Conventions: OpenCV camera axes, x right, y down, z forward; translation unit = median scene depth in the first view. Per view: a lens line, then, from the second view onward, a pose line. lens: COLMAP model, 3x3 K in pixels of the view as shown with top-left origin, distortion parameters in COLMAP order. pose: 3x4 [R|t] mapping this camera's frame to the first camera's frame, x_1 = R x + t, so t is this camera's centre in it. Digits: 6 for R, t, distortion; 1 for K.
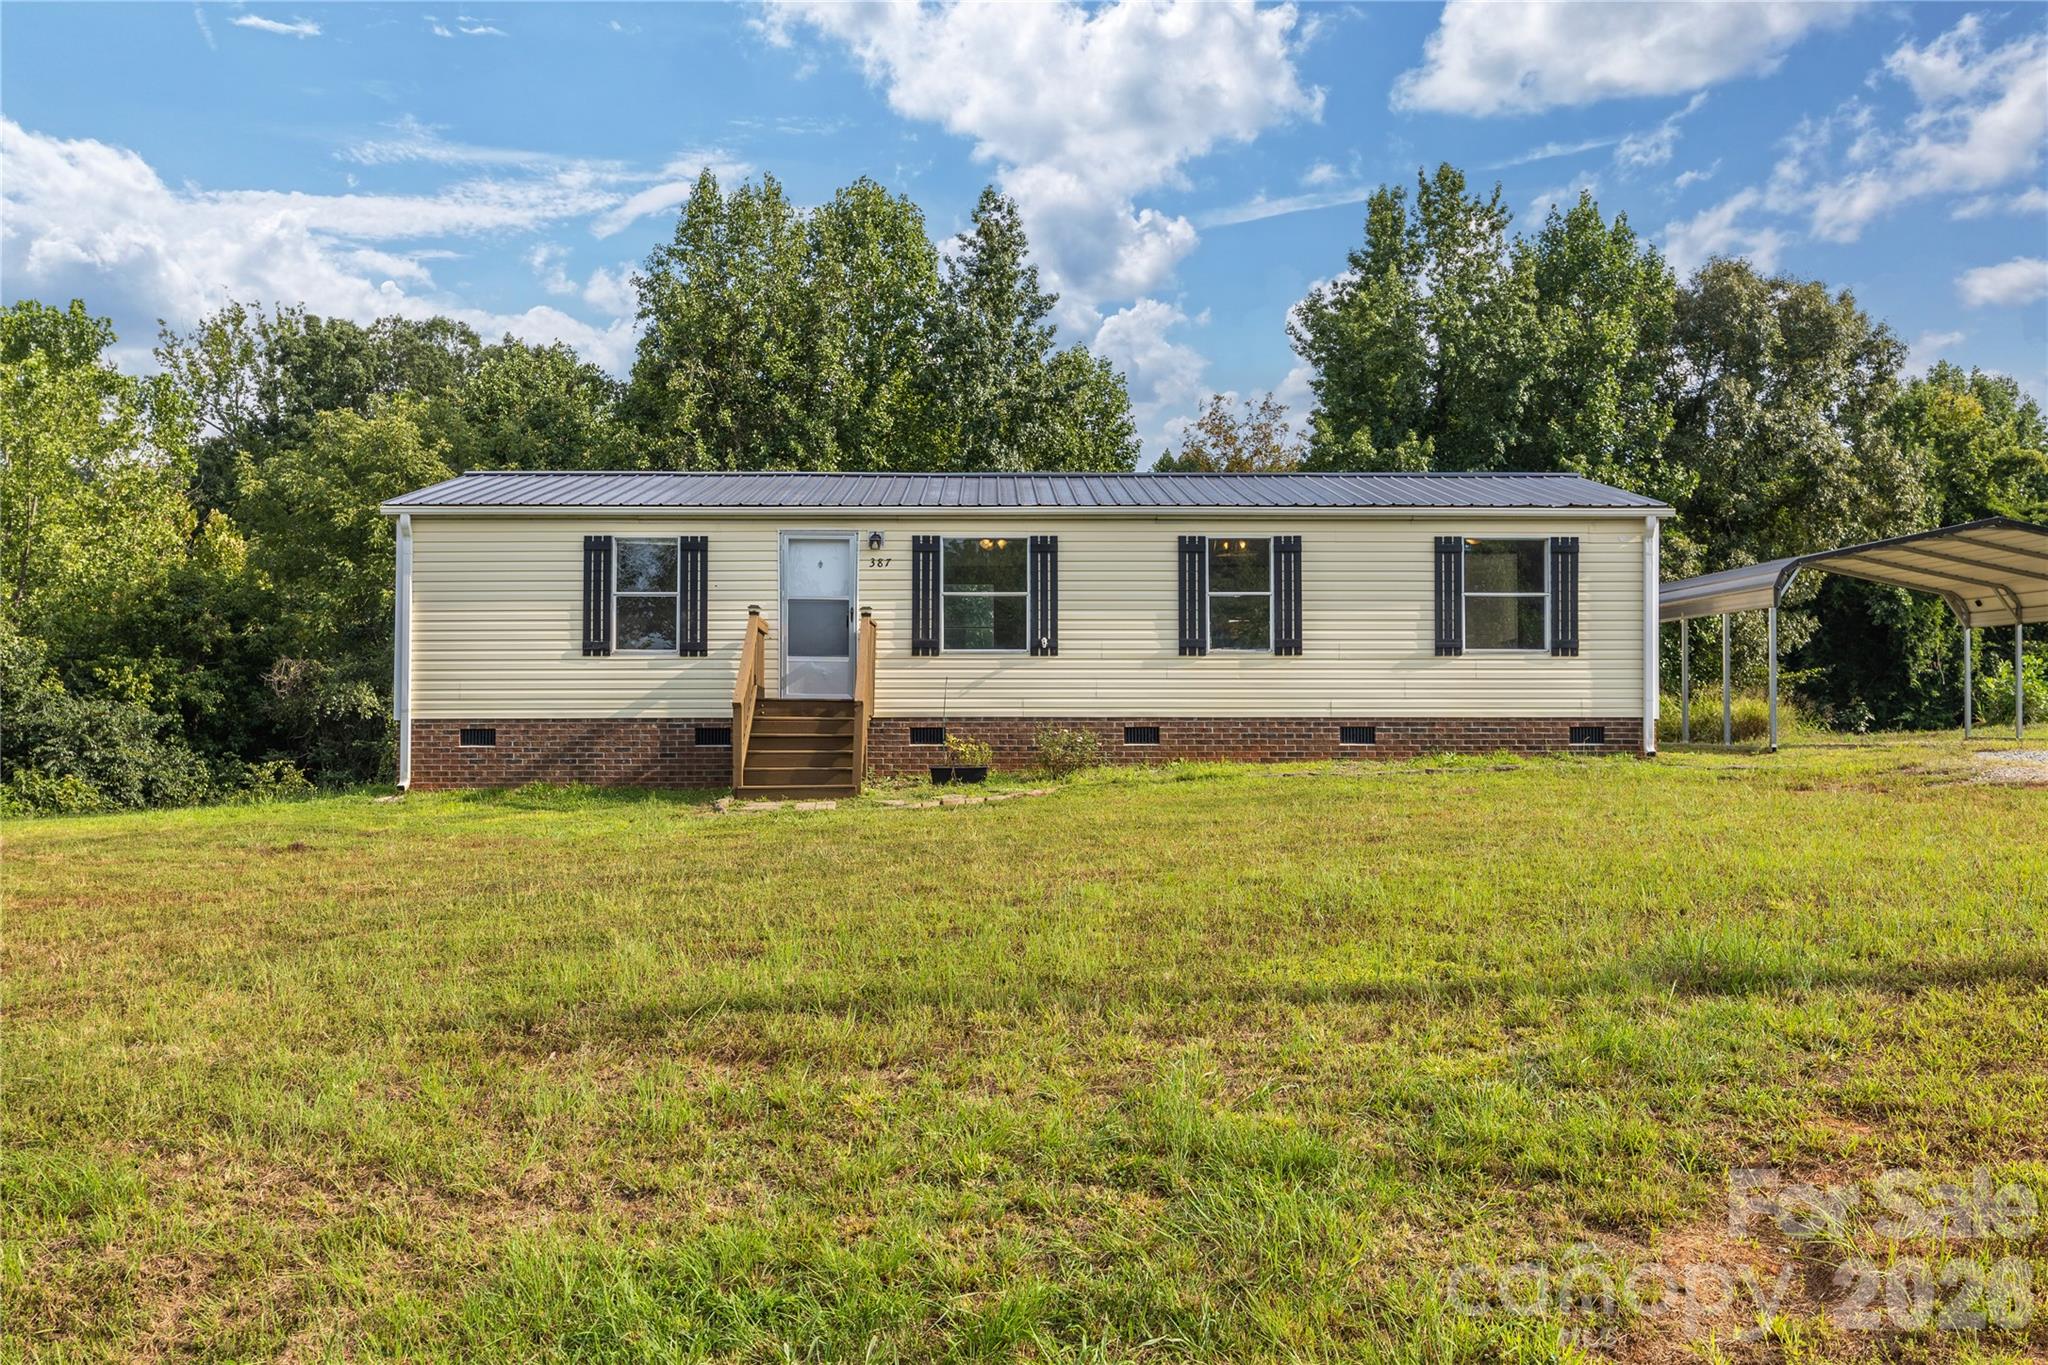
lens RADIAL K [[1982.9, 0, 1017.5], [0, 1982.9, 677.9], [0, 0, 1]] dist [-0.003296, 0.000000]
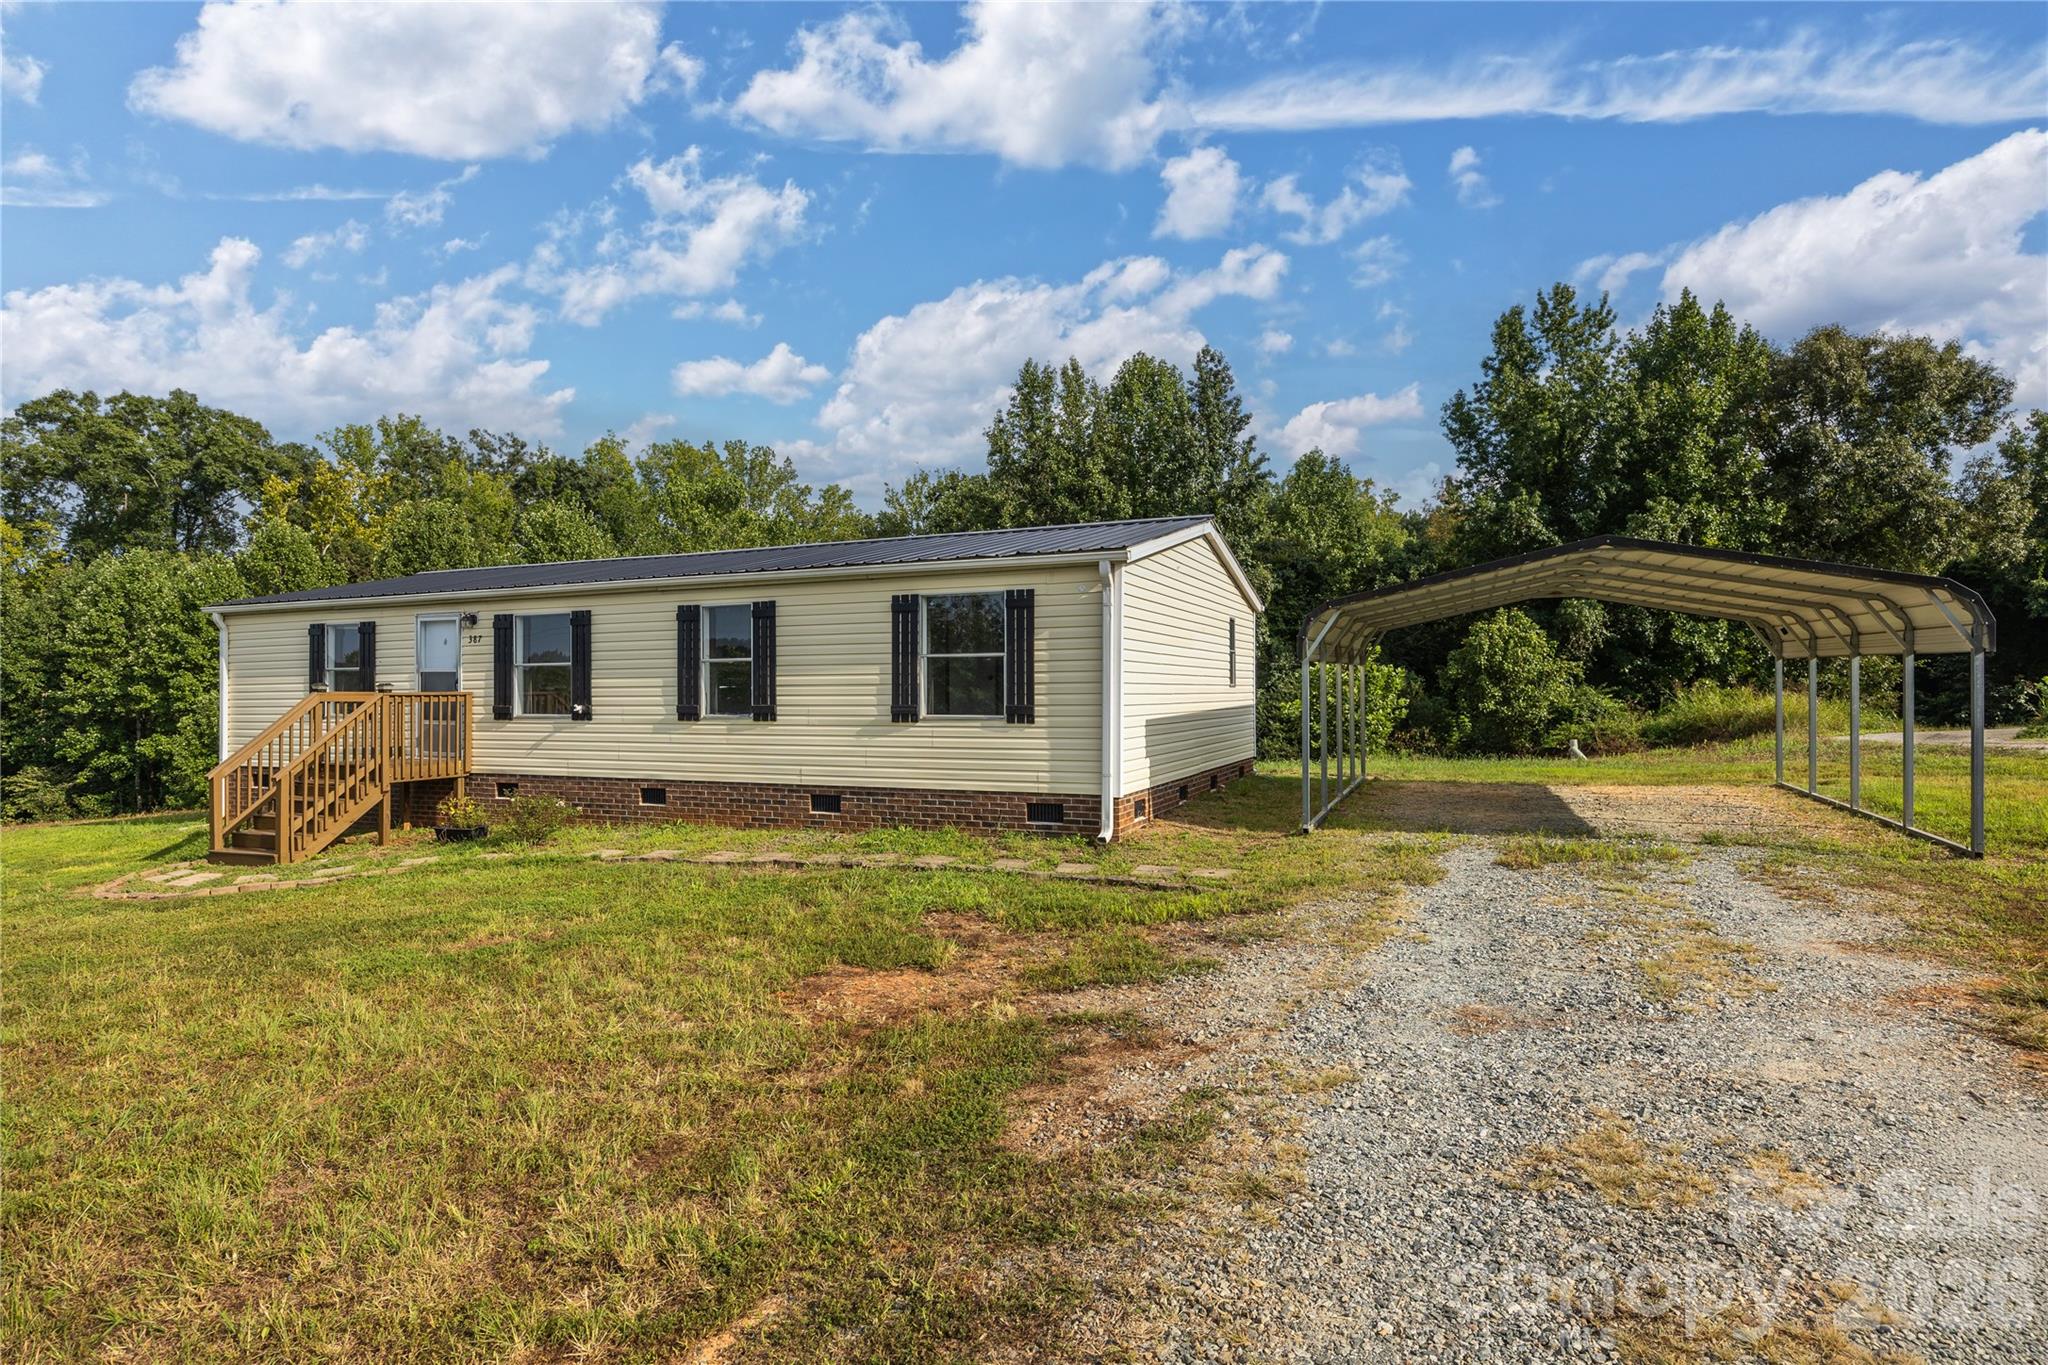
lens RADIAL K [[1062.4, 0, 1023.1], [0, 1062.4, 680.1], [0, 0, 1]] dist [-0.015707, 0.002302]
pose [[0.913606, -0.009194, -0.406496, 0.472708], [0.017985, 0.999680, 0.017811, -0.039294], [0.406202, -0.023583, 0.913479, 0.563880]]
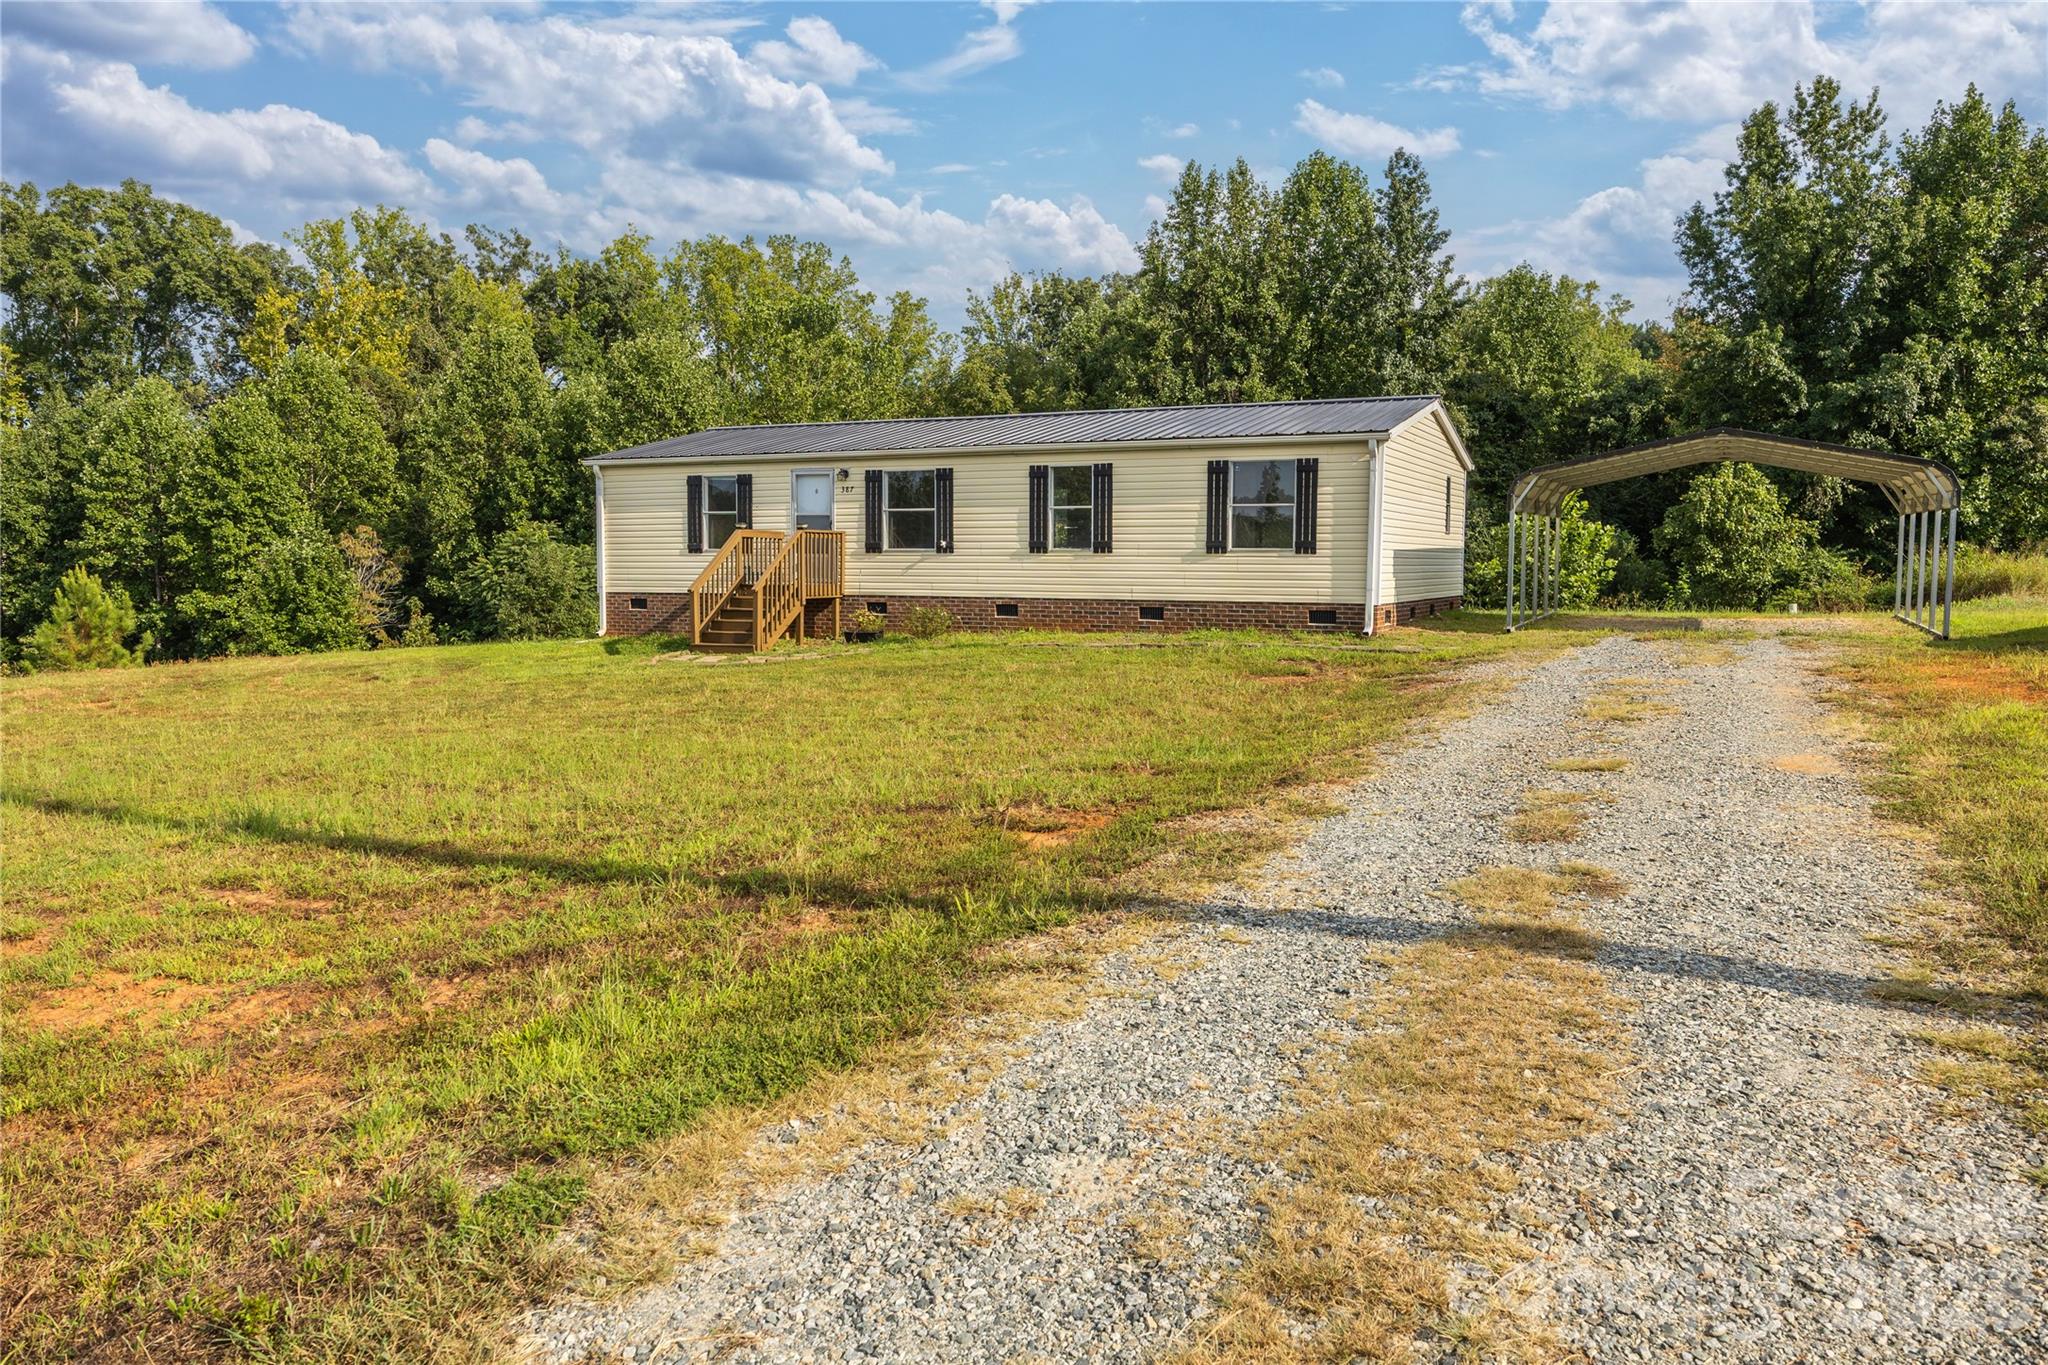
lens RADIAL K [[1450.4, 0, 1020.8], [0, 1450.4, 670.6], [0, 0, 1]] dist [-0.019484, 0.008090]
pose [[0.889327, 0.038968, -0.455608, 0.538181], [0.009650, 0.994541, 0.103899, -0.034890], [0.457169, -0.096797, 0.884097, 0.096120]]
